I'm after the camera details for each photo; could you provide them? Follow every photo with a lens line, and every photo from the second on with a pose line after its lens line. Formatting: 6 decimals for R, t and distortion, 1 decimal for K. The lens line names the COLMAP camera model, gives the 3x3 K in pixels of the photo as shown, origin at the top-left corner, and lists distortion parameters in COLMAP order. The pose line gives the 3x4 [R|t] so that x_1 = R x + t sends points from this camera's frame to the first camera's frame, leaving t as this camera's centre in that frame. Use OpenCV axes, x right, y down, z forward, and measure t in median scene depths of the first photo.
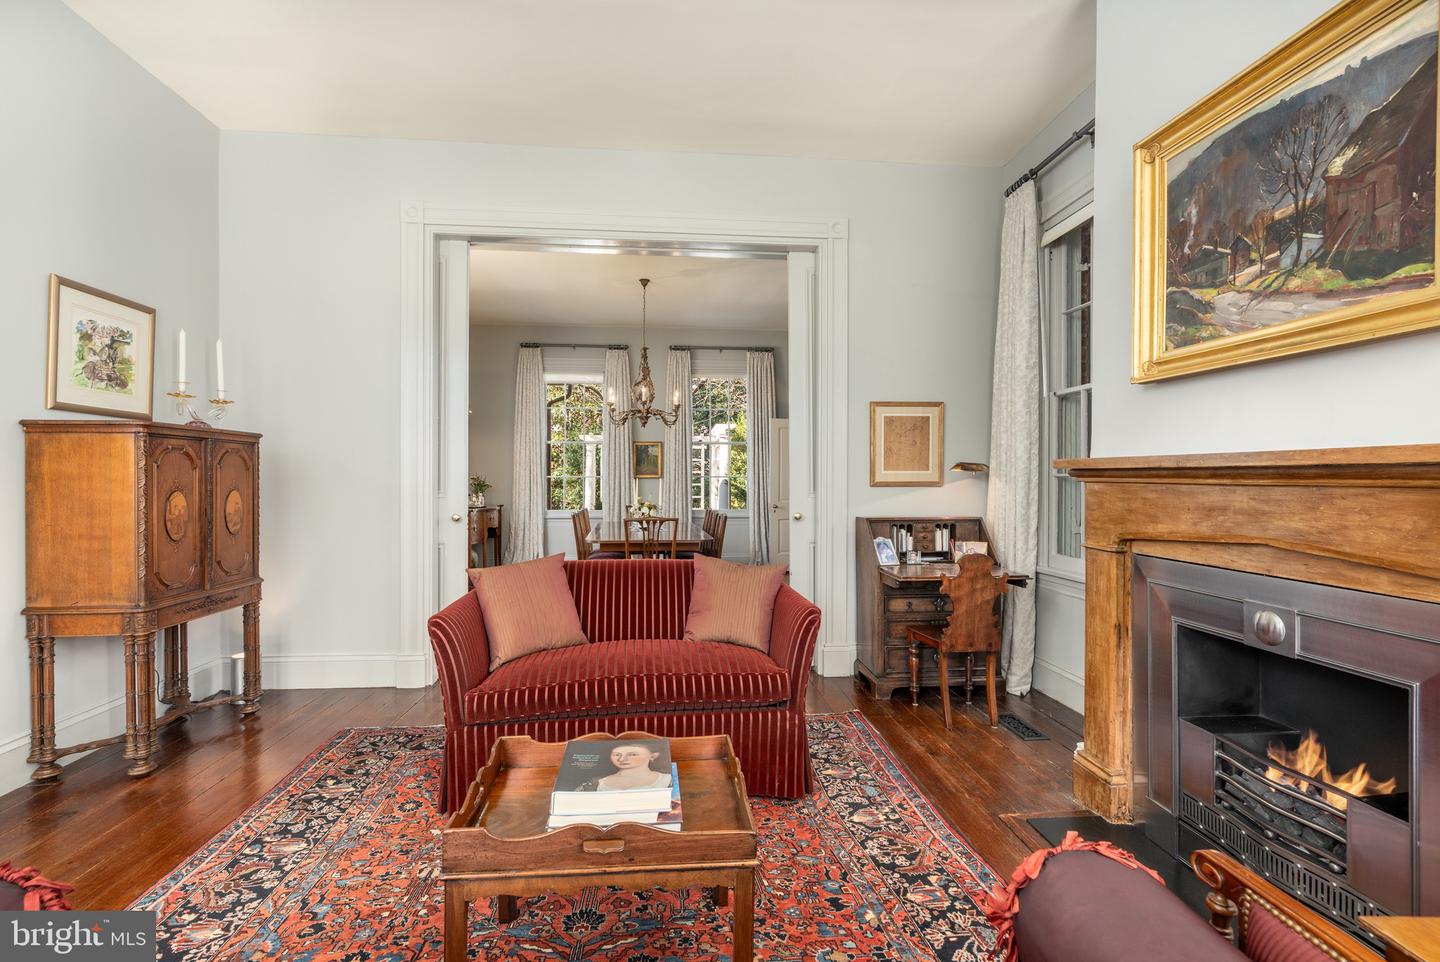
lens RADIAL K [[650.4, 0, 719.5], [0, 650.4, 483.5], [0, 0, 1]] dist [-0.005497, -0.000457]
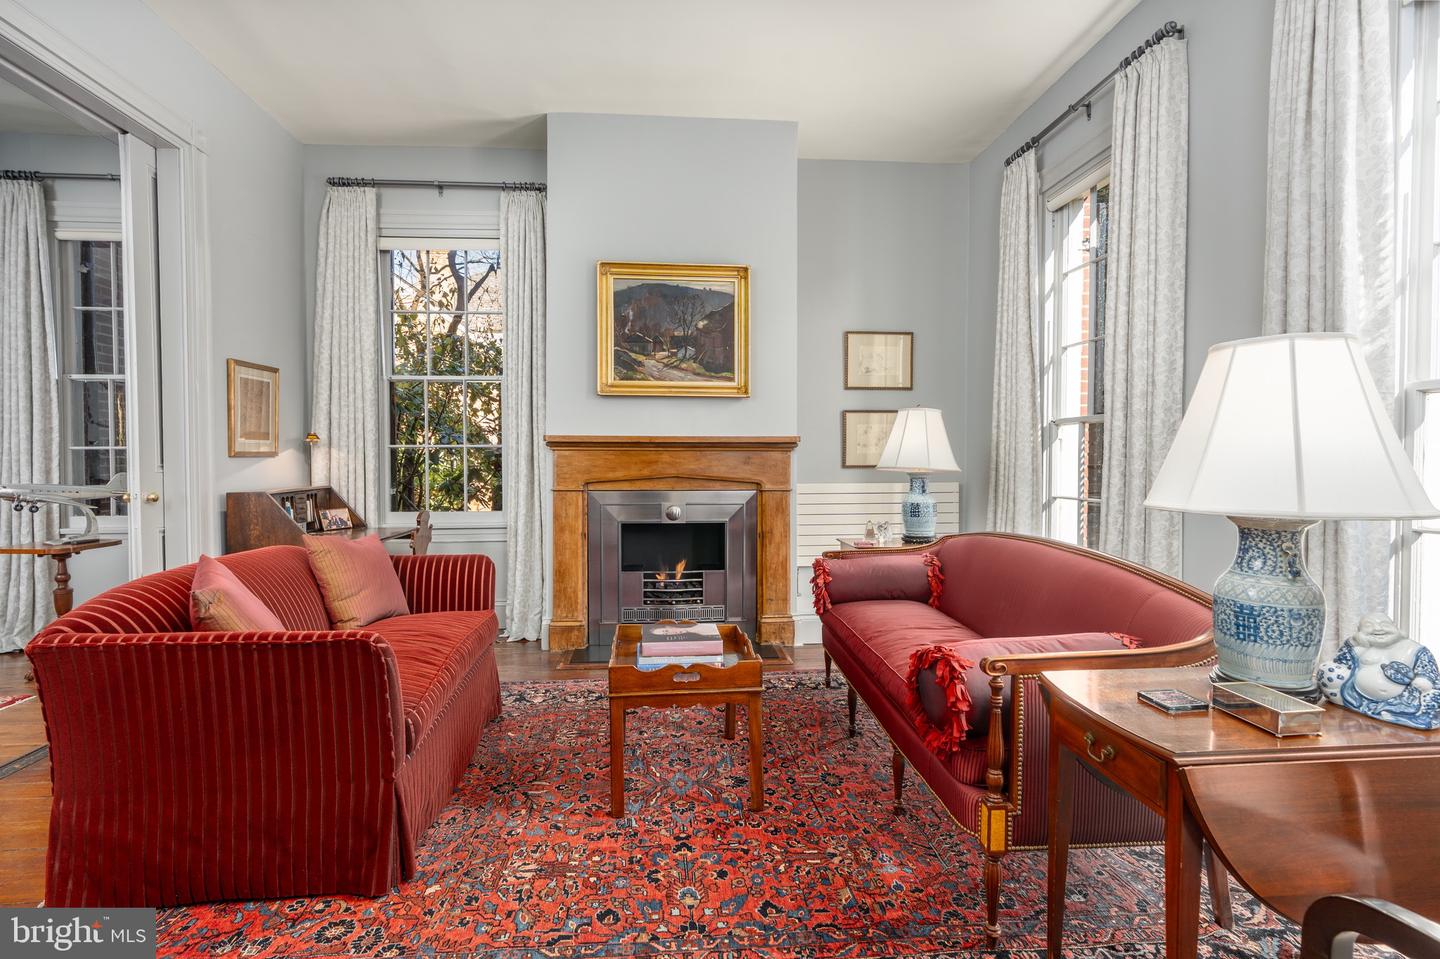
lens RADIAL K [[691.8, 0, 720.4], [0, 691.8, 474.3], [0, 0, 1]] dist [0.002154, 0.000191]
pose [[0.009729, -0.029045, 0.999531, -1.369433], [0.009397, 0.999537, 0.028954, 0.014124], [-0.999909, 0.009111, 0.009998, 0.694270]]
